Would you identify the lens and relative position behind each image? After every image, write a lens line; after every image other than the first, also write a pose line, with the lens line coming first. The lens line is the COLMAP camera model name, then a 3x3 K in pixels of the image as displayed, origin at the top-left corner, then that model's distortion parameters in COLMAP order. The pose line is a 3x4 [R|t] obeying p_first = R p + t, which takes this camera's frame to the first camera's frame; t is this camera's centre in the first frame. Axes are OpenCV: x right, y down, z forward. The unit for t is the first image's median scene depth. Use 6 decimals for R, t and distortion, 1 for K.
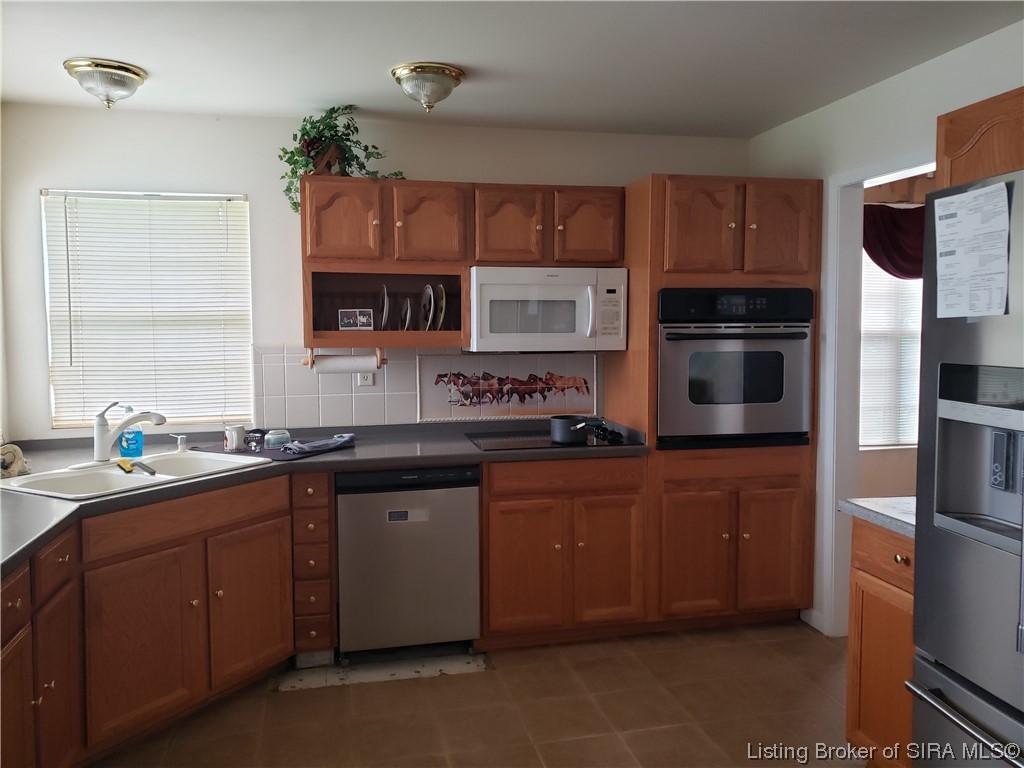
lens RADIAL K [[792.7, 0, 516.5], [0, 792.7, 373.3], [0, 0, 1]] dist [0.046309, -0.027456]
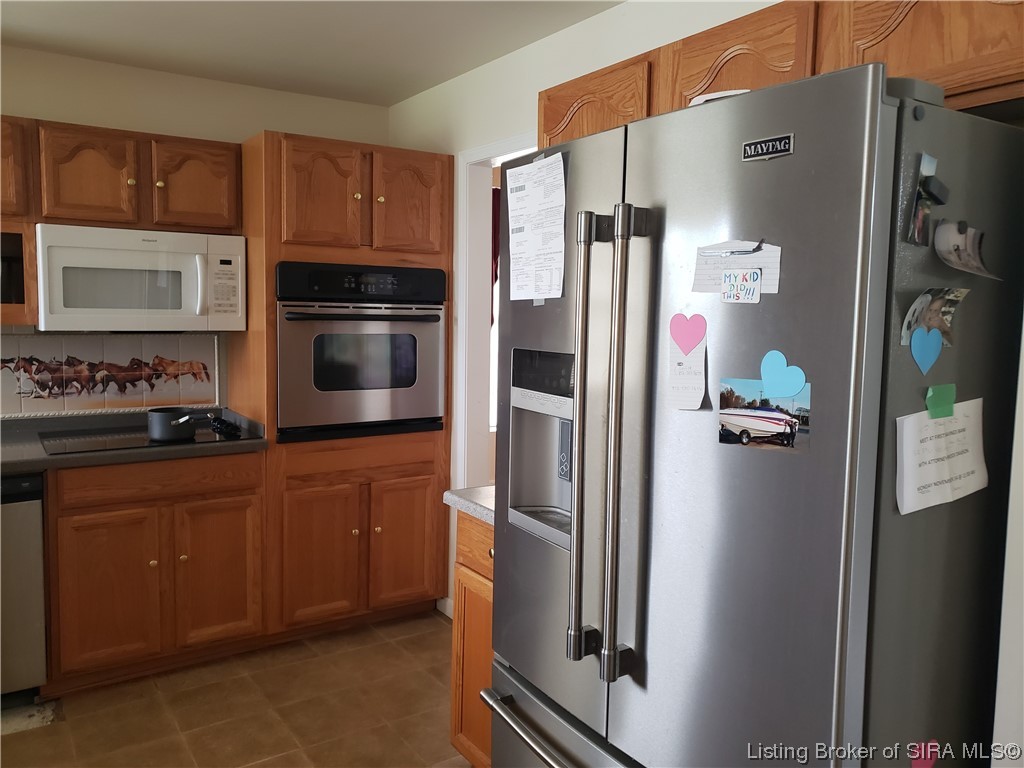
lens RADIAL K [[792.7, 0, 501.0], [0, 792.7, 379.9], [0, 0, 1]] dist [0.046309, -0.027456]
pose [[0.938013, -0.012500, 0.346375, 0.104110], [0.001663, 0.999500, 0.031566, -0.002710], [-0.346596, -0.029034, 0.937565, 0.075260]]
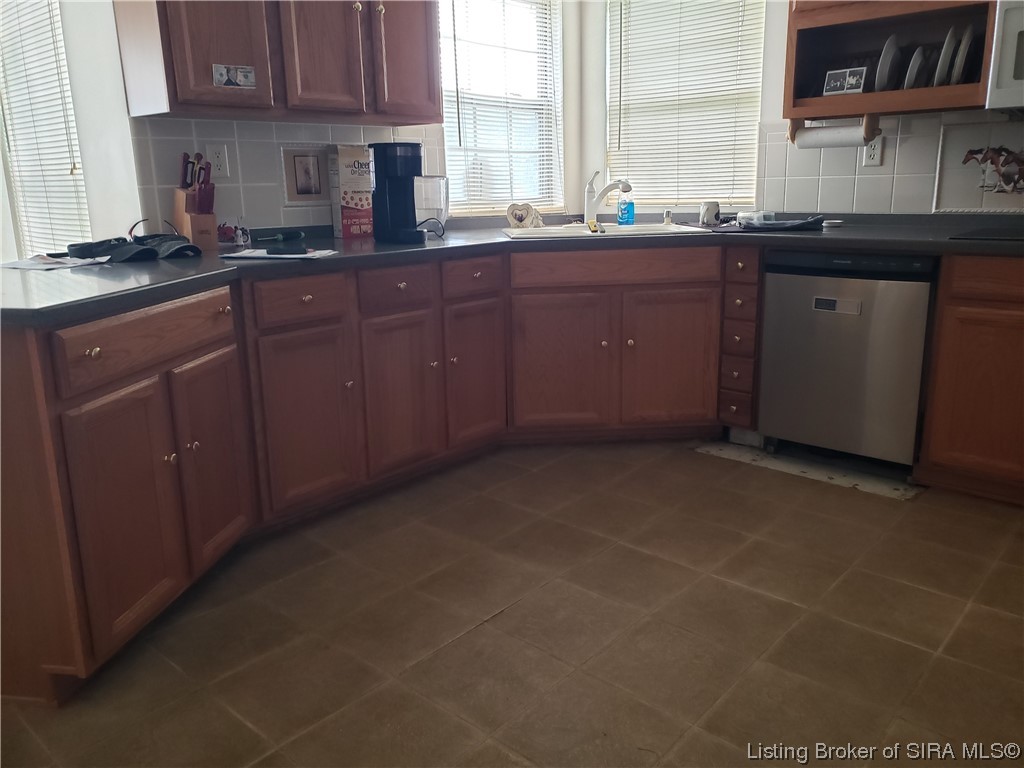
lens RADIAL K [[792.7, 0, 522.7], [0, 792.7, 364.9], [0, 0, 1]] dist [0.046309, -0.027456]
pose [[0.584545, 0.178134, -0.791565, 0.343406], [-0.033241, 0.980040, 0.196001, 0.076159], [0.810680, -0.088259, 0.578799, 0.189051]]
